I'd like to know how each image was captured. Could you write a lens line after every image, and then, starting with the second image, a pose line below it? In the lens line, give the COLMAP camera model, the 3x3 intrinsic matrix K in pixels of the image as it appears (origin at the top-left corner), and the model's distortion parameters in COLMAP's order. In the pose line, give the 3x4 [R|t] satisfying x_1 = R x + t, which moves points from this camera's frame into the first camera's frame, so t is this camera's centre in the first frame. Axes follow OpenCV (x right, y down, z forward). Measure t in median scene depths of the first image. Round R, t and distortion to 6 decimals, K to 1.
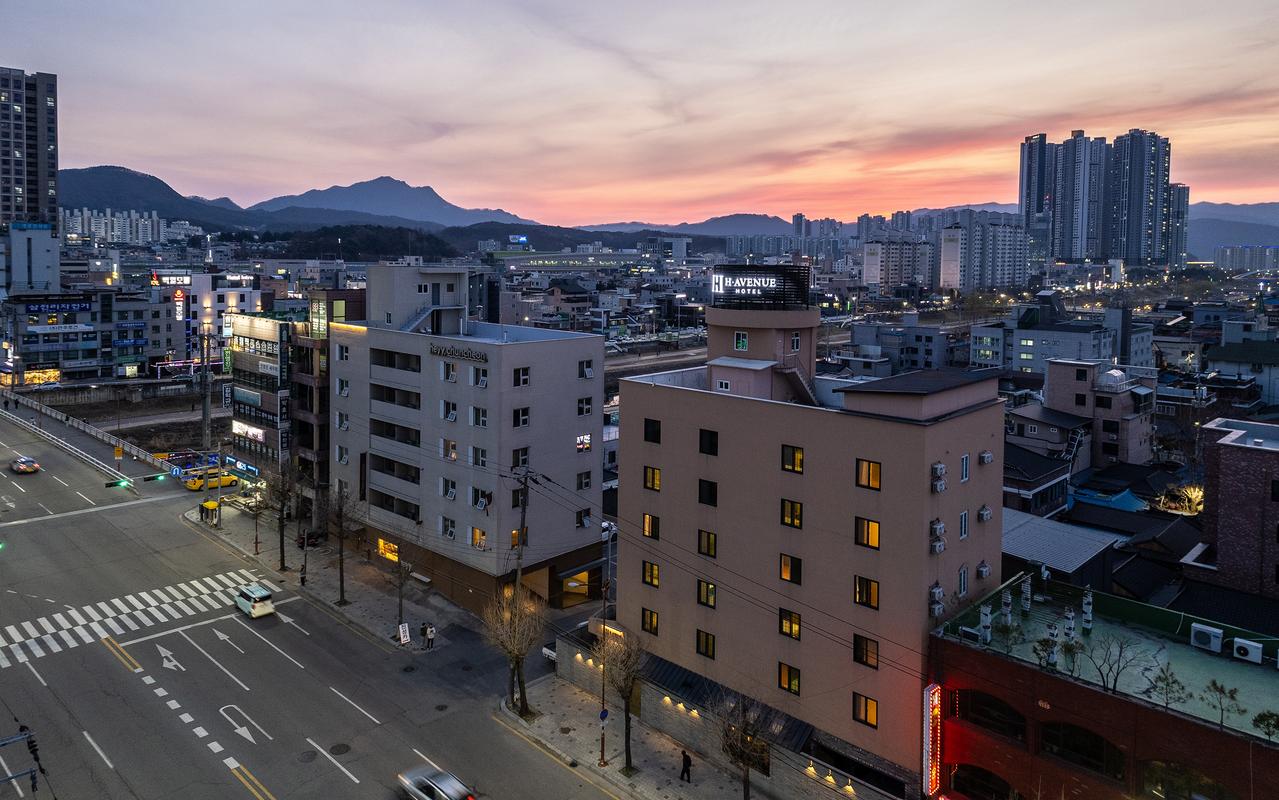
lens RADIAL K [[880.0, 0, 605.3], [0, 880.0, 348.2], [0, 0, 1]] dist [0.099055, -0.080974]
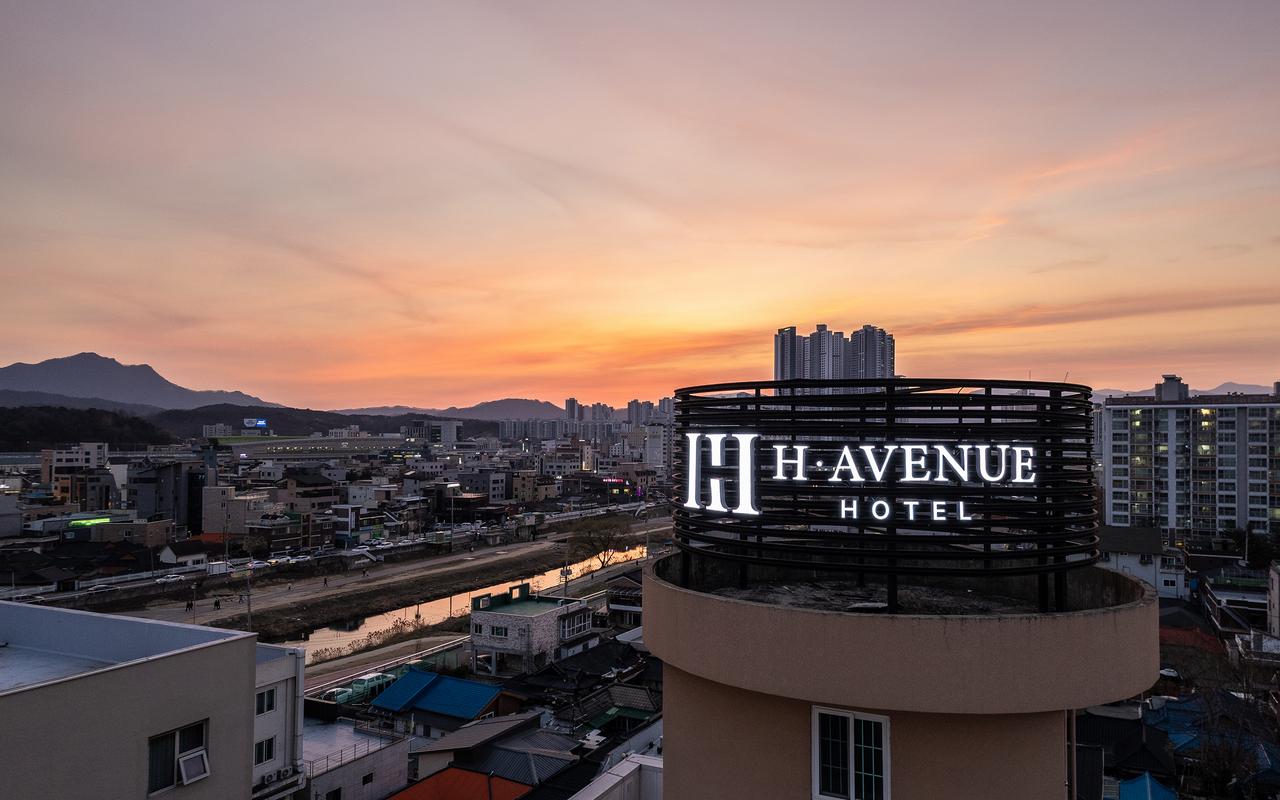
lens RADIAL K [[877.9, 0, 664.3], [0, 877.9, 424.2], [0, 0, 1]] dist [0.095864, -0.075639]
pose [[0.947921, -0.000752, 0.318506, 0.011044], [0.040156, 0.992300, -0.117167, -0.013885], [-0.315965, 0.123855, 0.940652, 0.184701]]
